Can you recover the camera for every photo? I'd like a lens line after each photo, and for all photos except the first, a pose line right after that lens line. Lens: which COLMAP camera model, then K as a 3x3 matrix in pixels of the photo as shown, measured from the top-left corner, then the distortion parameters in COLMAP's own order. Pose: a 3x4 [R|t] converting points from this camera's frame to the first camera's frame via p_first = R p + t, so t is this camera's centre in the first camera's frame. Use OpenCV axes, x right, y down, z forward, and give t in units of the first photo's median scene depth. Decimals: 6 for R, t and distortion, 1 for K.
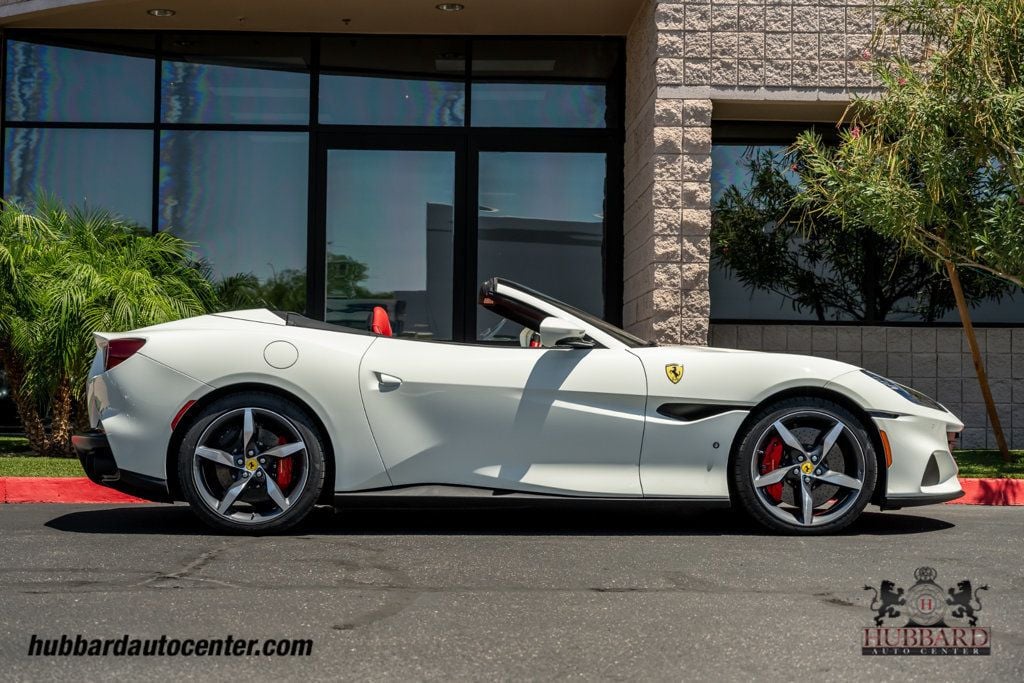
lens RADIAL K [[1894.5, 0, 477.3], [0, 1894.5, 323.2], [0, 0, 1]] dist [0.043023, 0.000000]
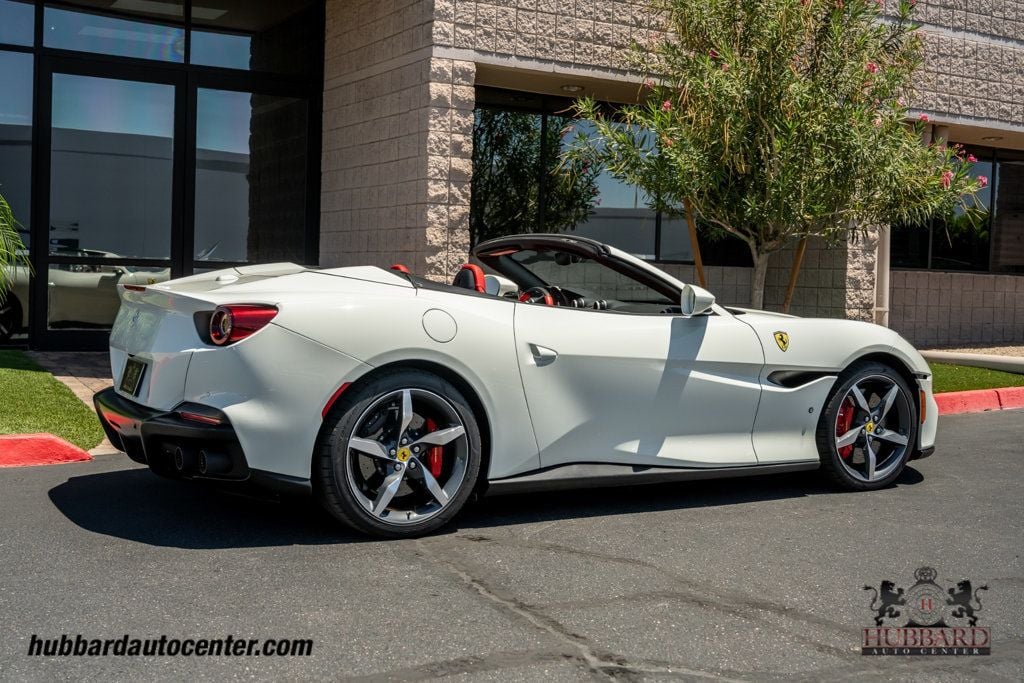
lens RADIAL K [[1239.8, 0, 486.3], [0, 1239.8, 326.8], [0, 0, 1]] dist [0.000978, 0.000000]
pose [[0.875116, -0.006236, 0.483873, -0.234821], [-0.036730, 0.996177, 0.079266, -0.018543], [-0.482517, -0.087140, 0.871541, 0.330817]]
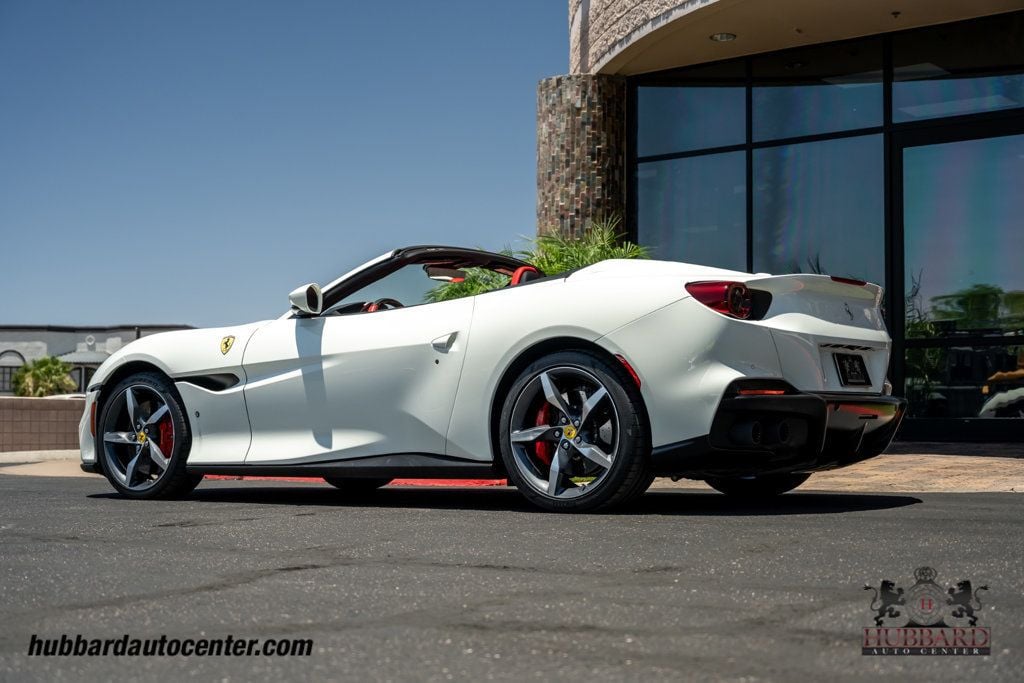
lens RADIAL K [[1563.5, 0, 508.3], [0, 1563.5, 340.1], [0, 0, 1]] dist [0.064838, 0.000000]
pose [[0.781292, -0.043518, -0.622647, 0.313033], [0.028071, 0.999007, -0.034599, 0.036238], [0.623534, 0.009553, 0.781738, 0.274483]]
